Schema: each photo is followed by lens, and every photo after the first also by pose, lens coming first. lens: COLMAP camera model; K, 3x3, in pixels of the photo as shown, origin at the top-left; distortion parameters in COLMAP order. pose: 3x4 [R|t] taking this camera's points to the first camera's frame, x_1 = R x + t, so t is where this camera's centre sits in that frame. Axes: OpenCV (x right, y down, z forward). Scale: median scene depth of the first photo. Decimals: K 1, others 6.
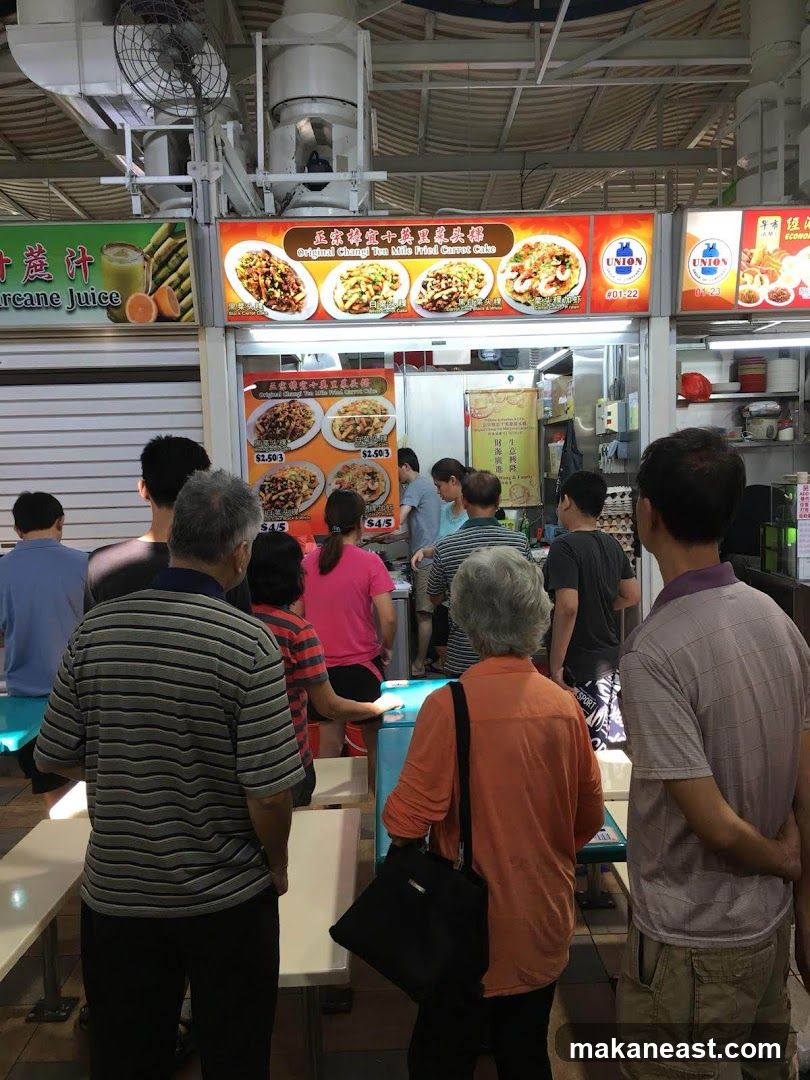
lens RADIAL K [[873.4, 0, 409.3], [0, 873.4, 528.4], [0, 0, 1]] dist [0.064181, 0.000120]
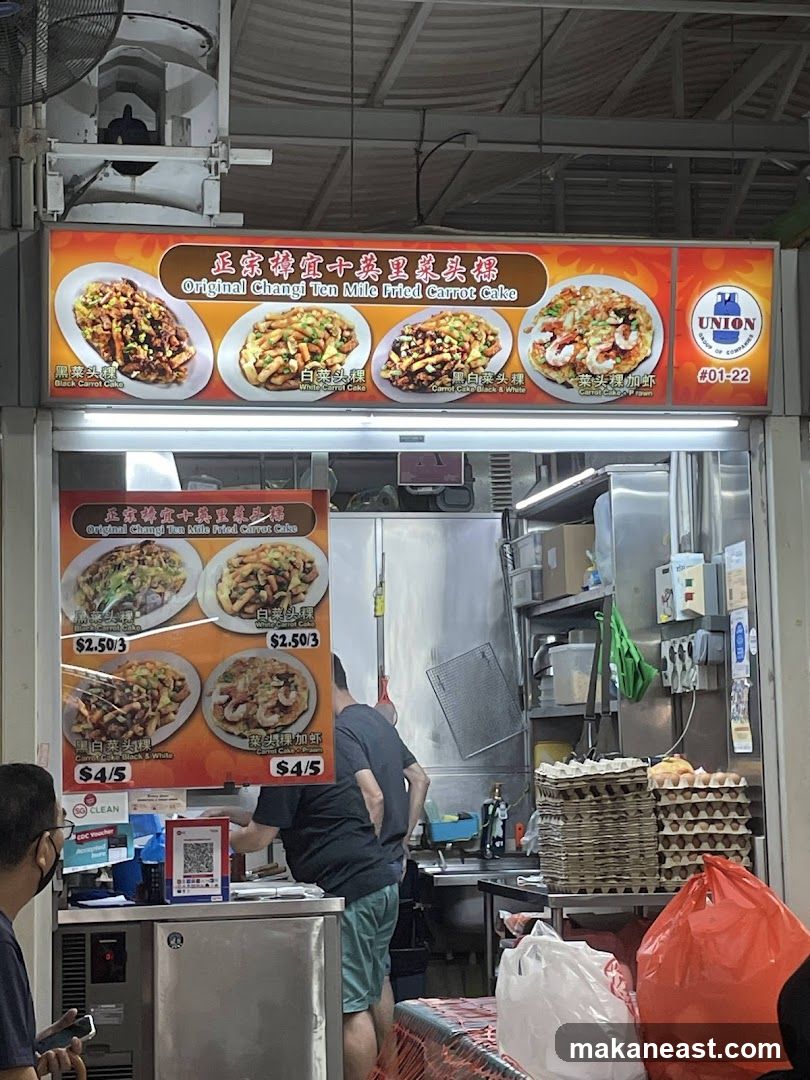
lens RADIAL K [[2241.3, 0, 405.0], [0, 2241.3, 540.0], [0, 0, 1]] dist [-0.084509, 3.623846]
pose [[0.985852, 0.023000, 0.166035, -0.221770], [0.010472, 0.980155, -0.197955, 0.143053], [-0.167293, 0.196893, 0.966047, -0.413695]]
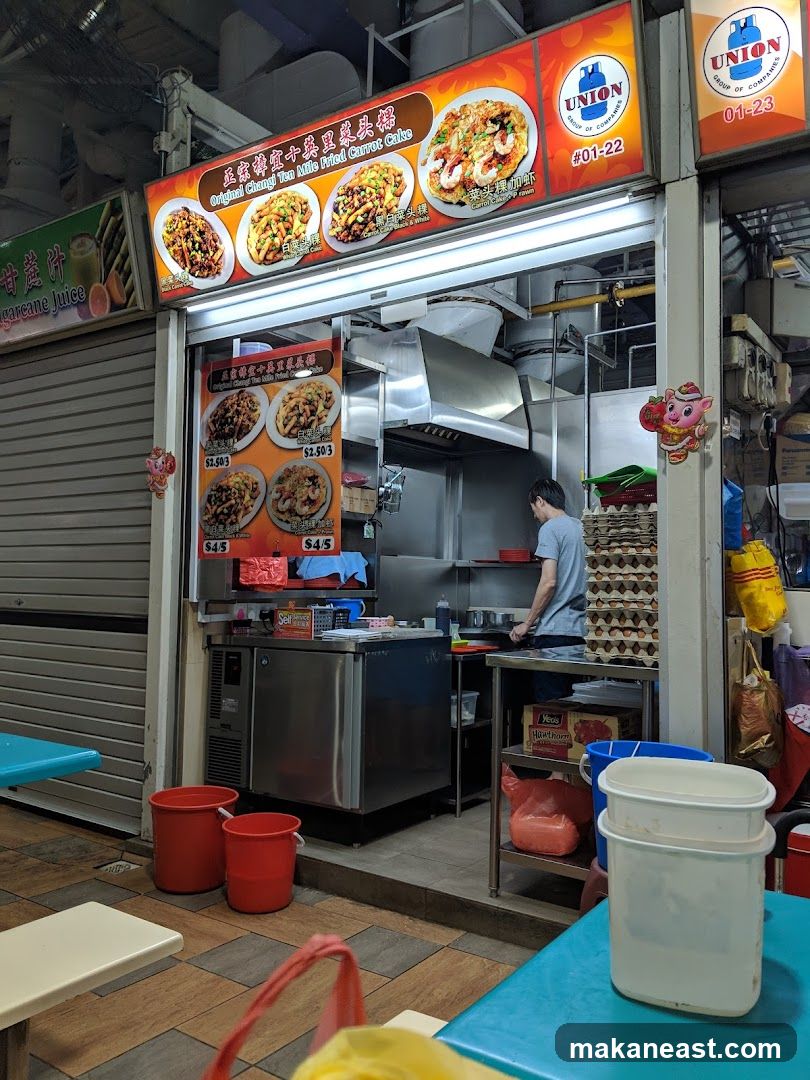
lens RADIAL K [[870.1, 0, 376.4], [0, 870.1, 538.2], [0, 0, 1]] dist [0.057057, -0.060385]
pose [[0.799813, 0.009796, -0.600170, 0.485360], [-0.098695, 0.988405, -0.115392, 0.075038], [0.592080, 0.151526, 0.791506, 0.486537]]
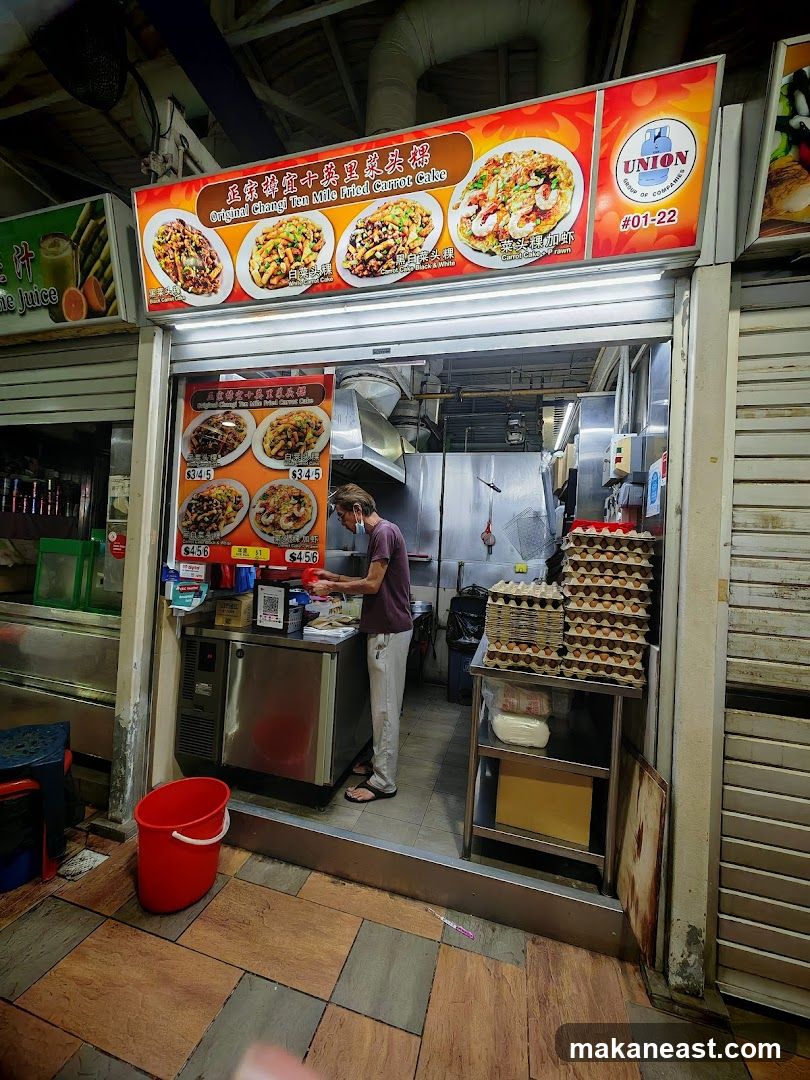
lens RADIAL K [[407.0, 0, 405.0], [0, 407.0, 540.0], [0, 0, 1]] dist [-0.000693, -0.000046]
pose [[0.959036, 0.074590, -0.273287, 0.175744], [-0.109985, 0.987075, -0.116561, 0.012970], [0.261060, 0.141843, 0.954845, 0.716064]]
